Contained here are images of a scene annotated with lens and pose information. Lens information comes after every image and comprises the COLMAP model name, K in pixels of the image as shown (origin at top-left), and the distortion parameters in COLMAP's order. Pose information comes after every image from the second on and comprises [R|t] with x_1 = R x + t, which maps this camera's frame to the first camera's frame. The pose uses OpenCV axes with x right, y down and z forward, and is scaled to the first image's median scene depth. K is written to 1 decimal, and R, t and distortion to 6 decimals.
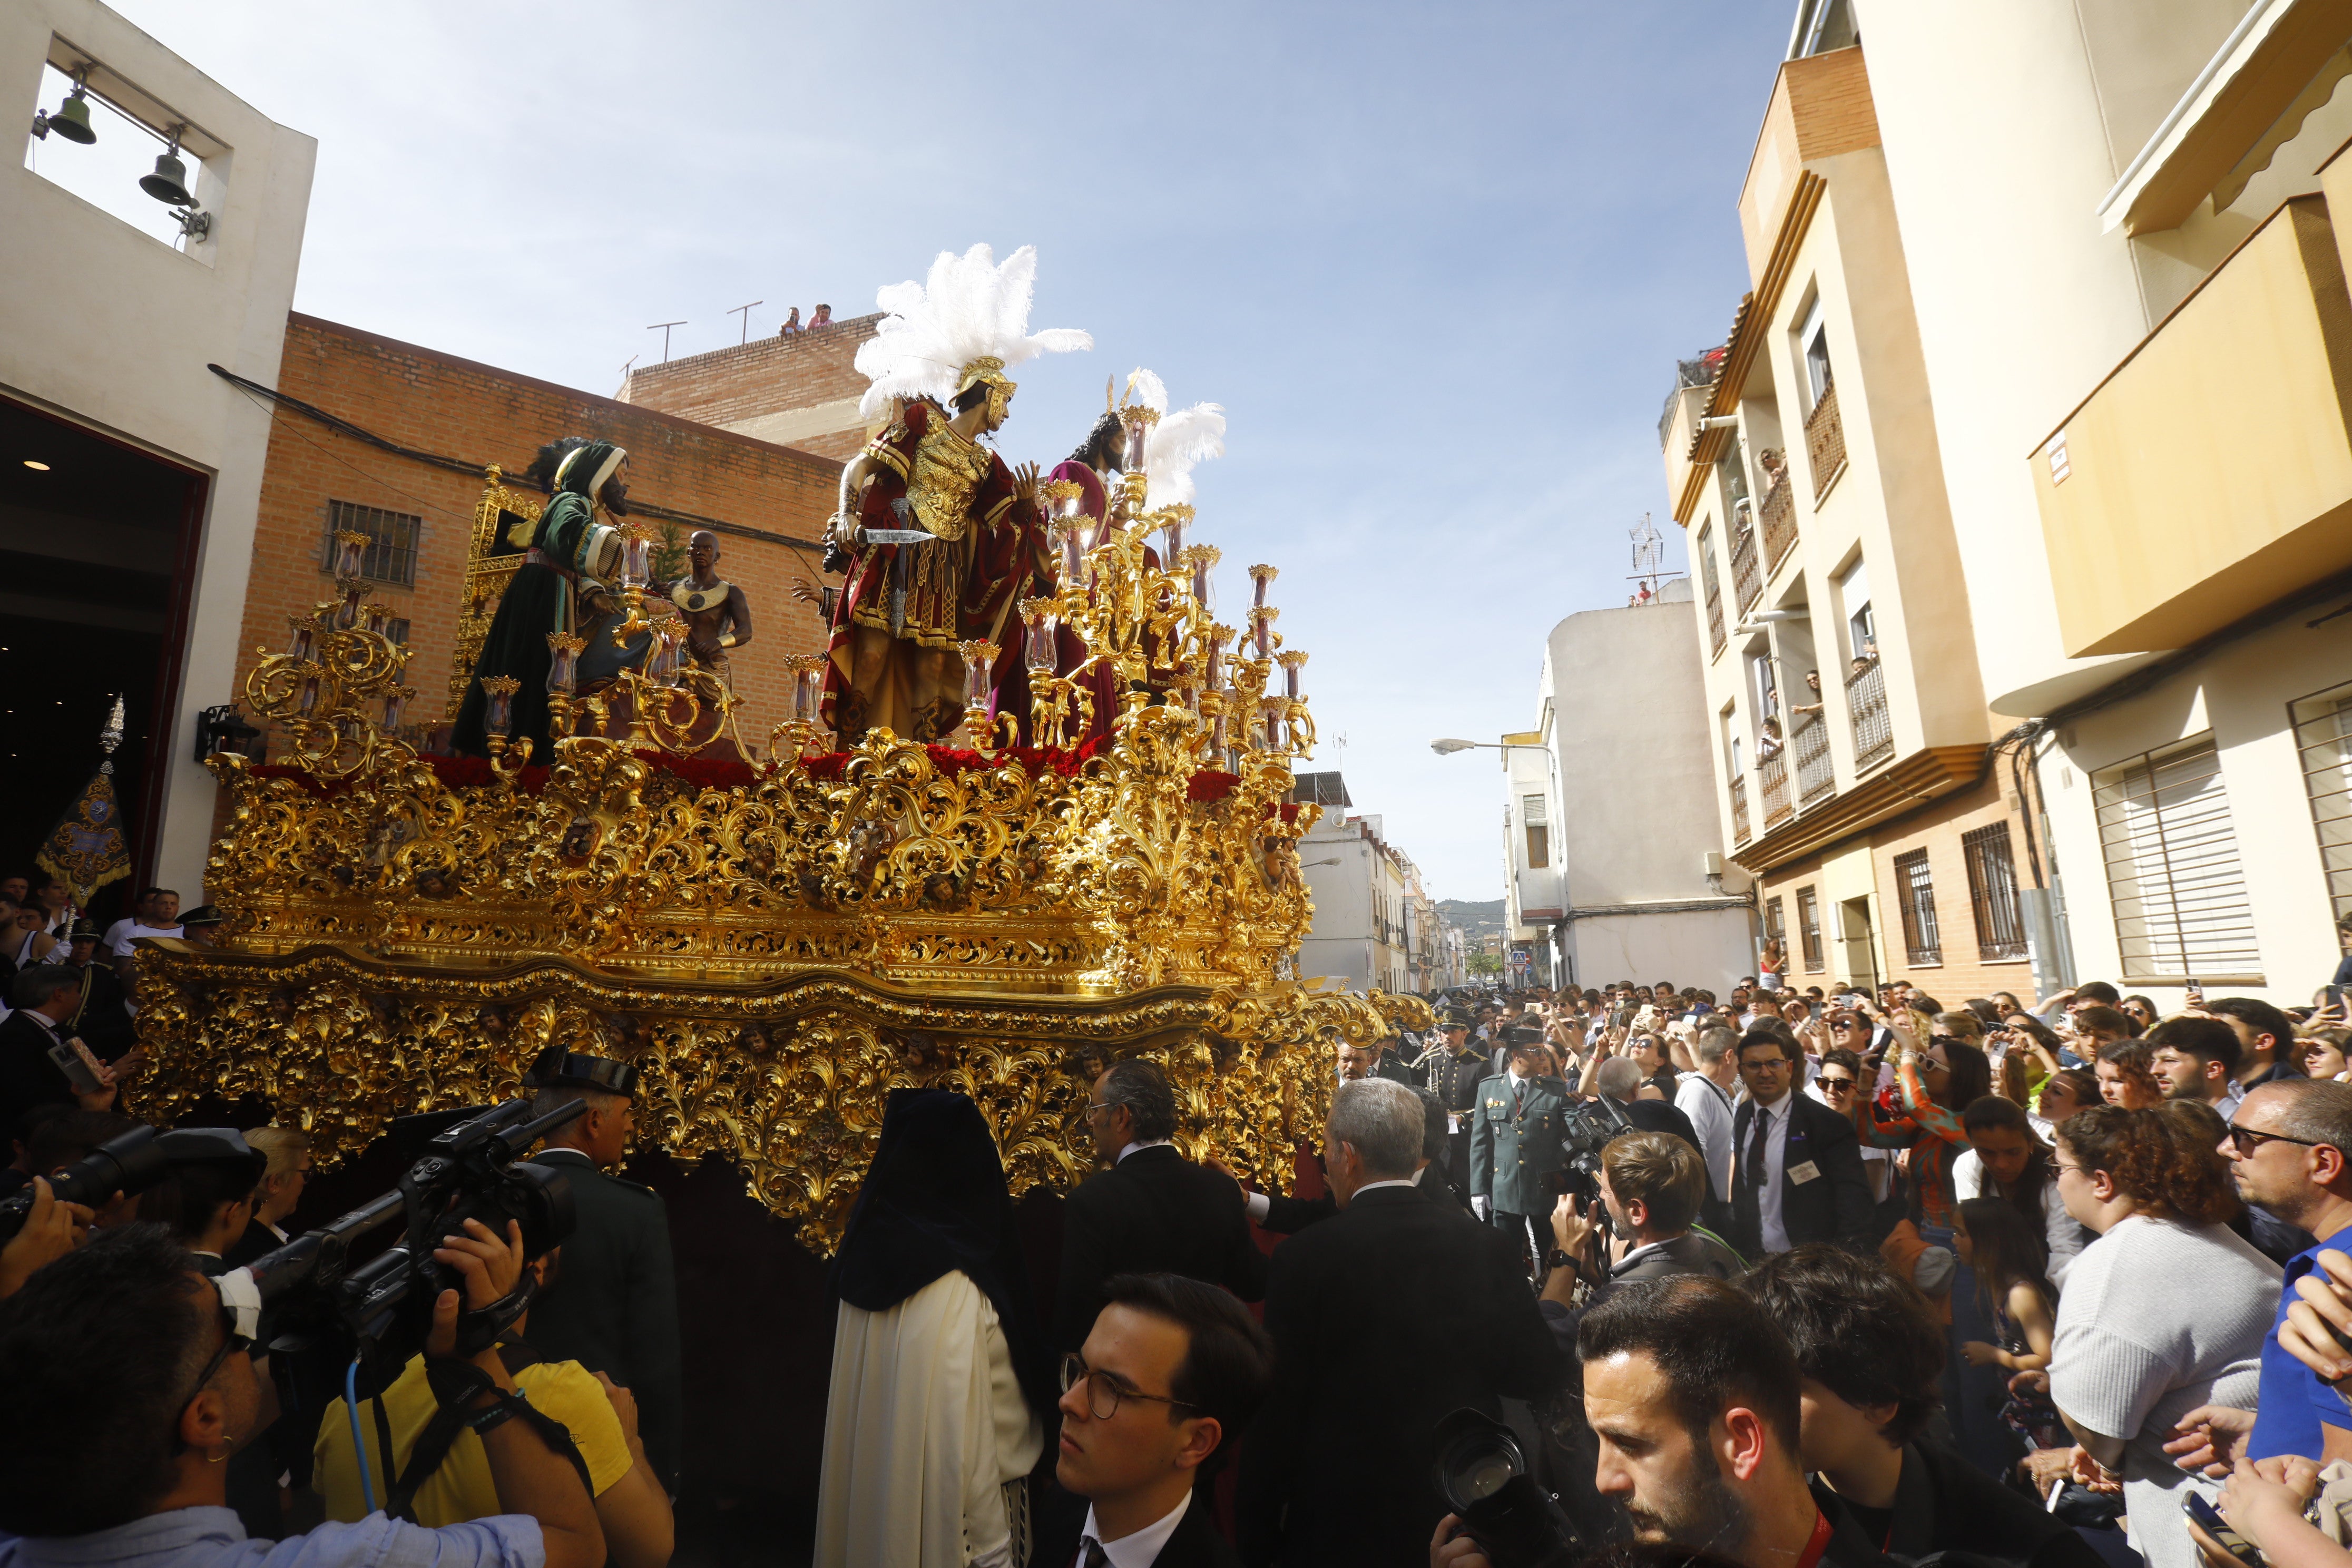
lens RADIAL K [[1151.0, 0, 1100.2], [0, 1151.0, 778.1], [0, 0, 1]] dist [-0.000371, 0.000195]
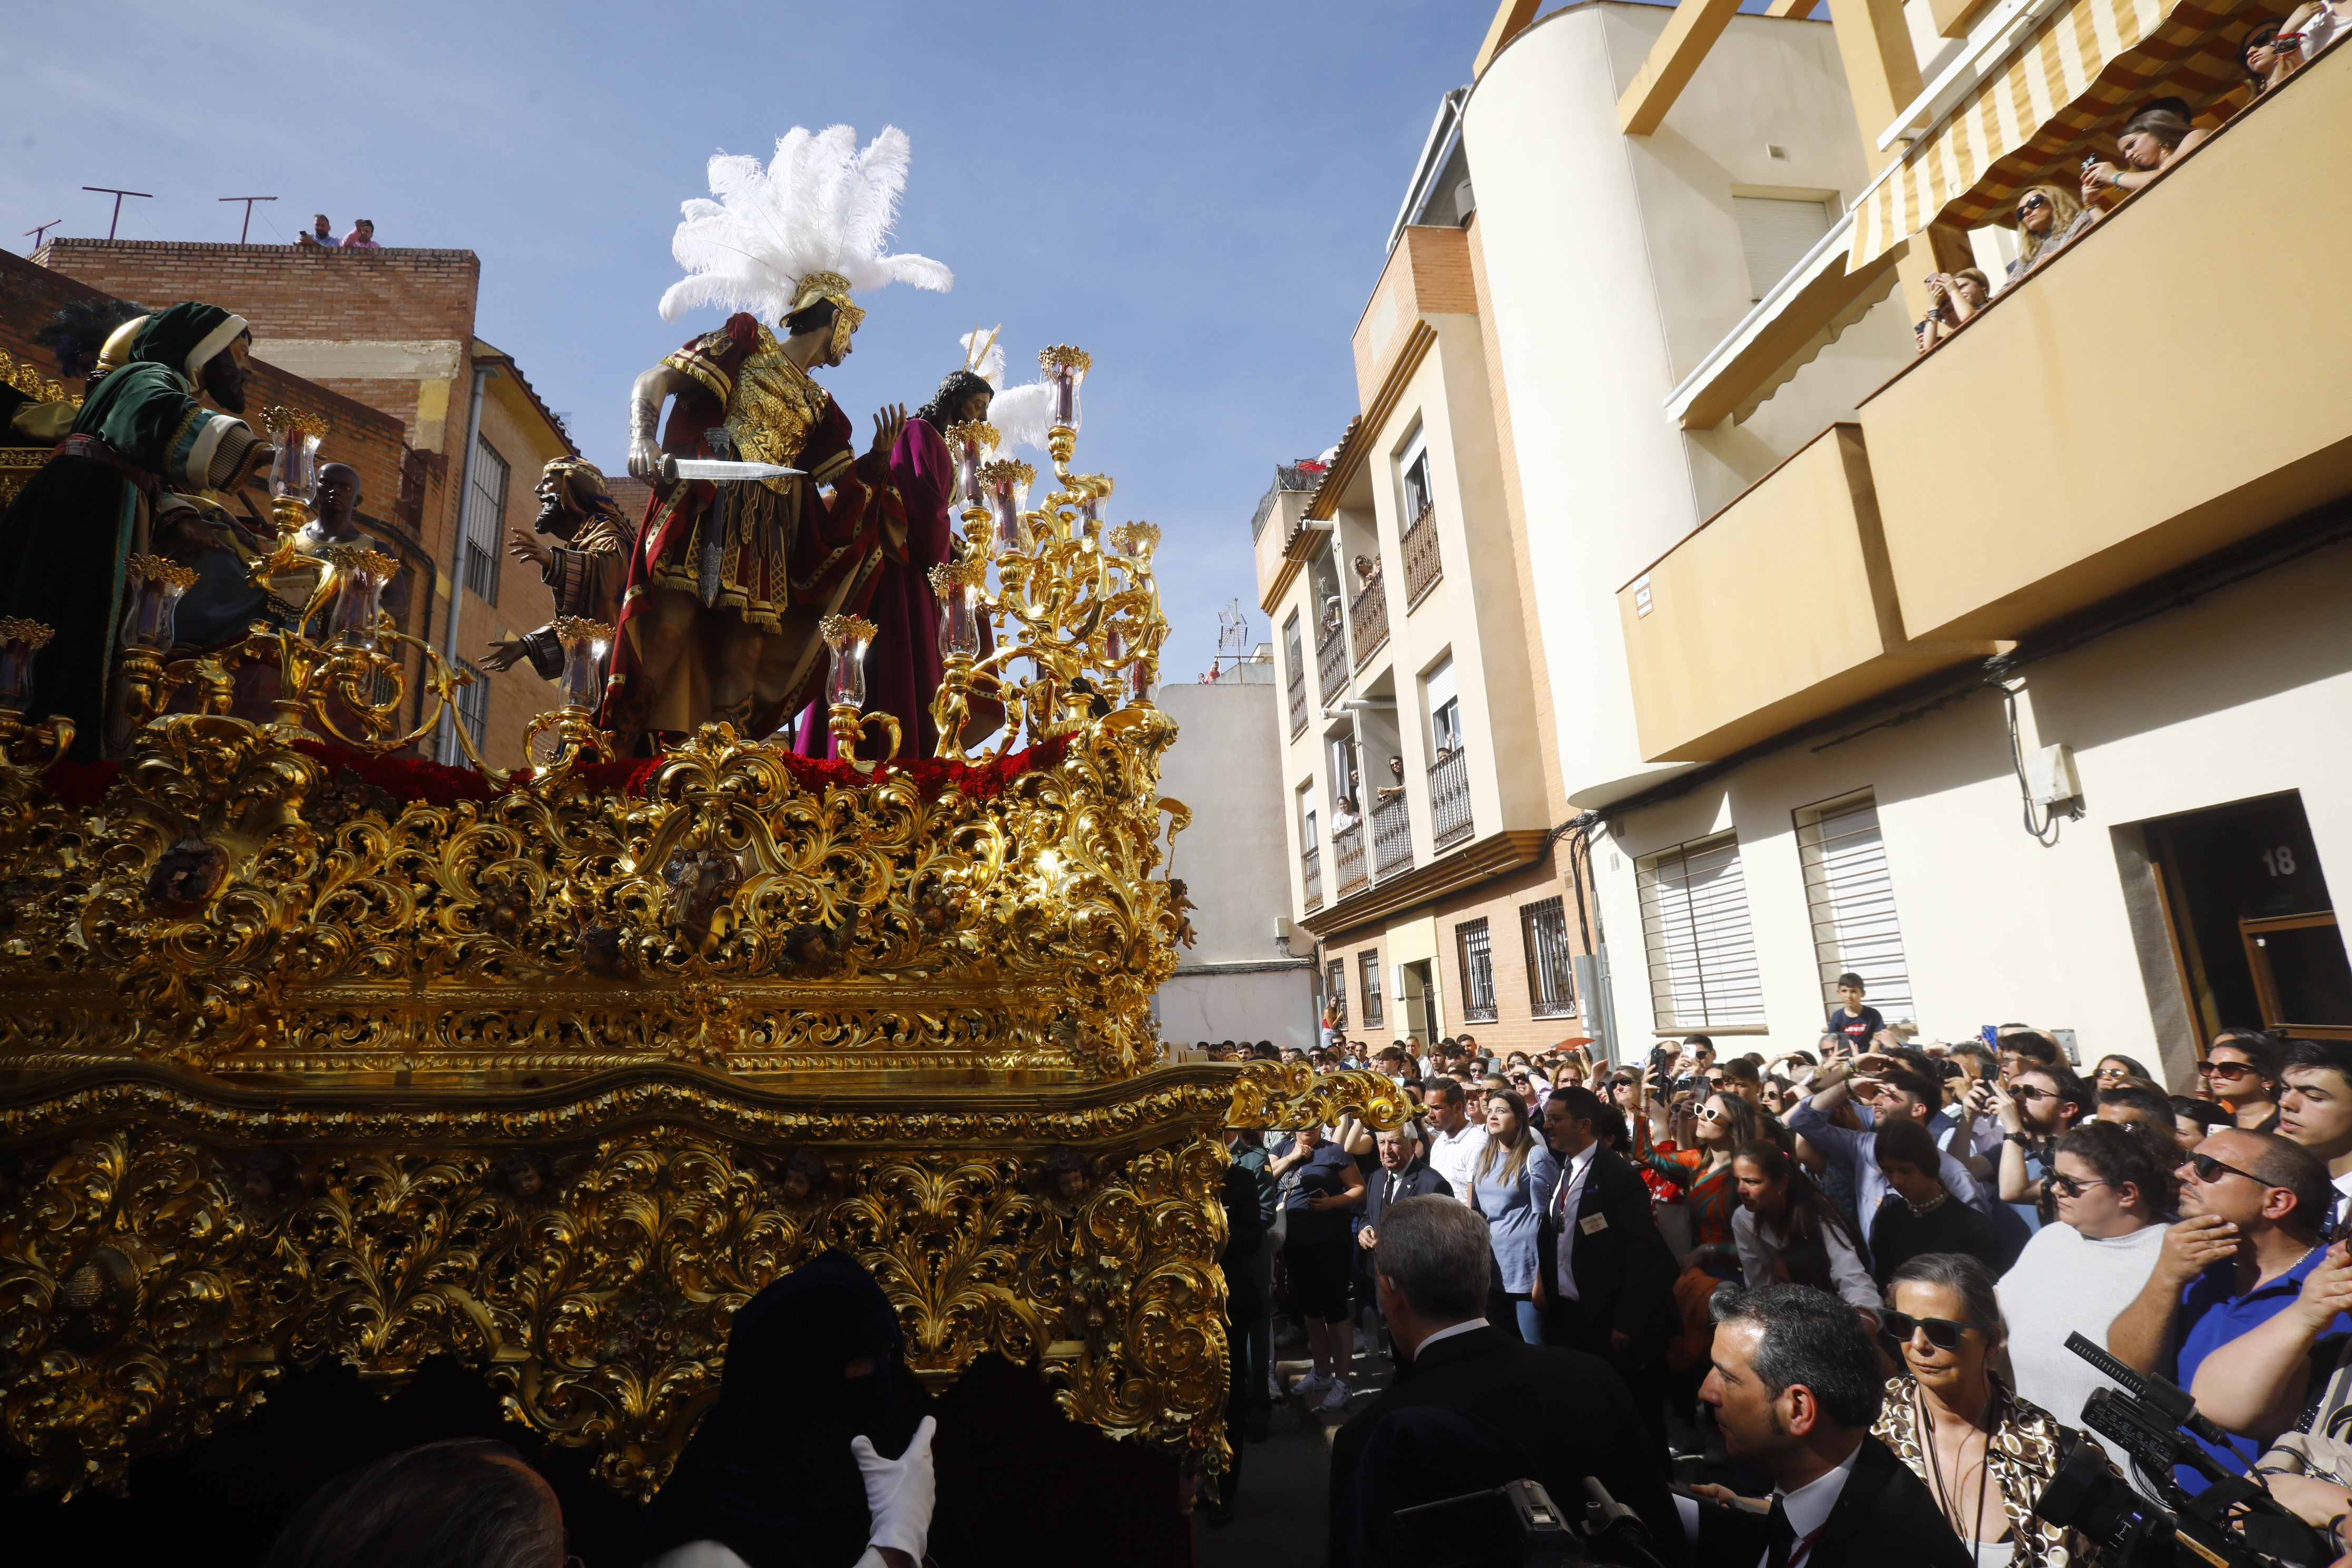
lens RADIAL K [[1175.3, 0, 1120.7], [0, 1175.3, 780.4], [0, 0, 1]] dist [-0.034615, 0.028987]
pose [[0.933574, 0.040728, 0.356062, -0.204108], [-0.021324, 0.998074, -0.058253, 0.028421], [-0.357749, 0.046791, 0.932645, 0.215860]]
